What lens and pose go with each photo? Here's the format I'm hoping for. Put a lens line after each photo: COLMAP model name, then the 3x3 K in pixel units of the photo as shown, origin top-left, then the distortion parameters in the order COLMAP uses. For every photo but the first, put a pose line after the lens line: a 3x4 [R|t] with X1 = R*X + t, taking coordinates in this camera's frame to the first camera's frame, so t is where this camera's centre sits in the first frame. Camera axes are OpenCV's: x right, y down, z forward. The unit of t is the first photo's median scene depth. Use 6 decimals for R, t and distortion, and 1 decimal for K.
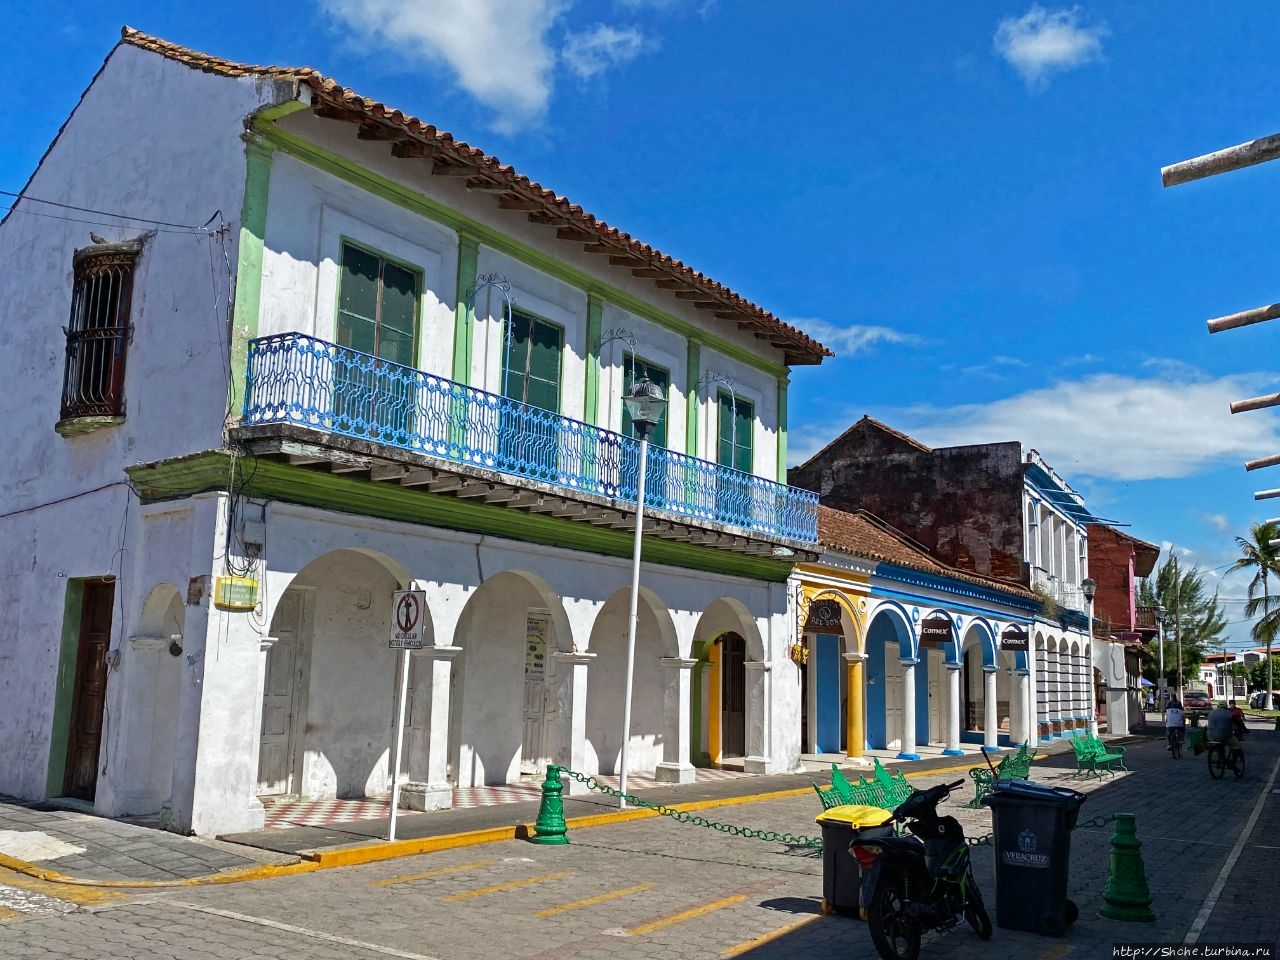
lens RADIAL K [[1158.4, 0, 640.0], [0, 1158.4, 480.0], [0, 0, 1]] dist [0.004839, 0.000505]
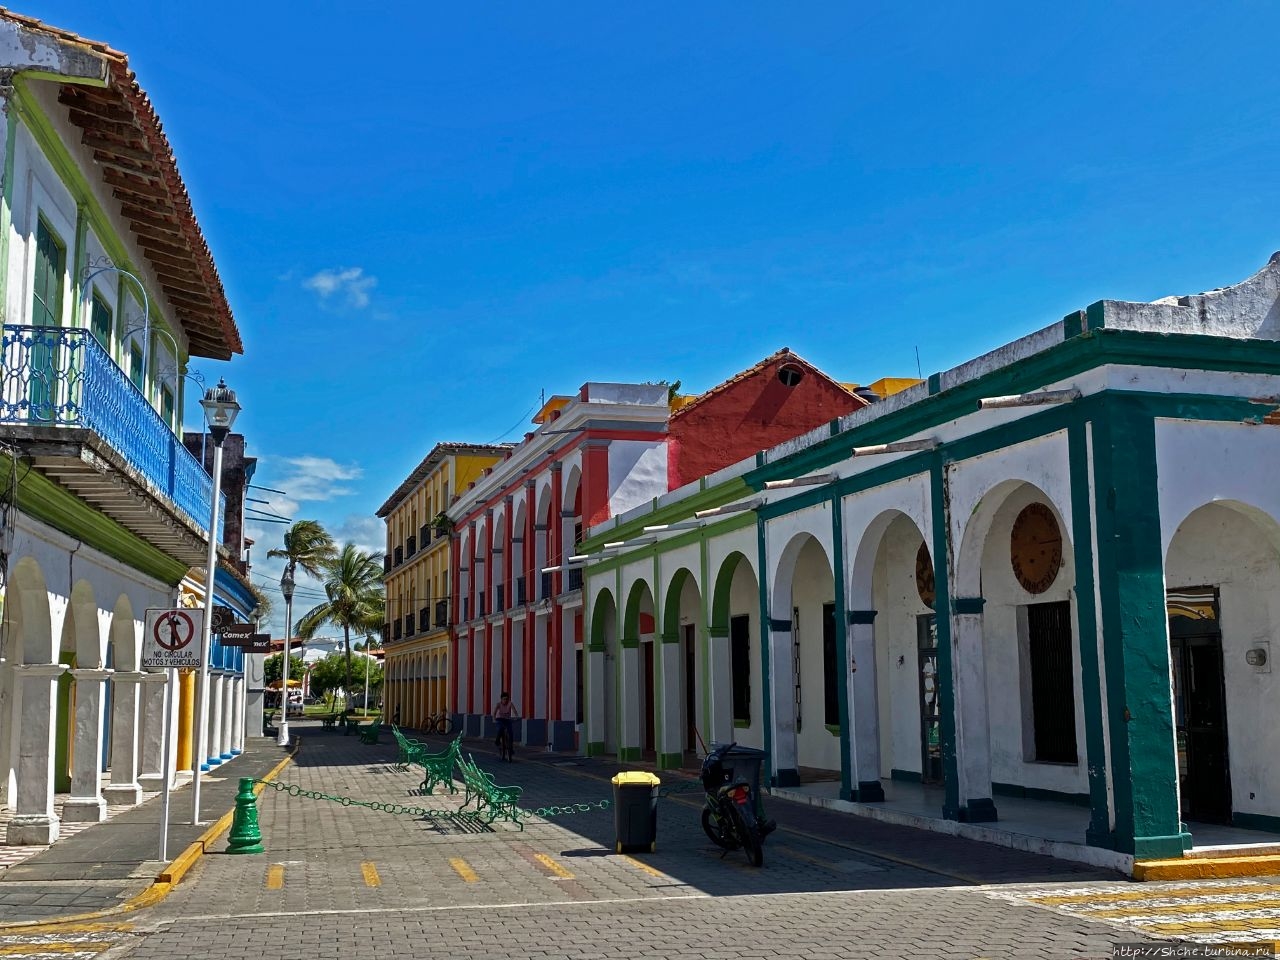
lens RADIAL K [[1377.4, 0, 640.0], [0, 1377.4, 480.0], [0, 0, 1]] dist [-0.008912, -0.011437]
pose [[0.719053, 0.067932, 0.691627, -0.692700], [-0.083688, 0.996433, -0.010864, -0.031174], [-0.689898, -0.050069, 0.722173, -0.101157]]
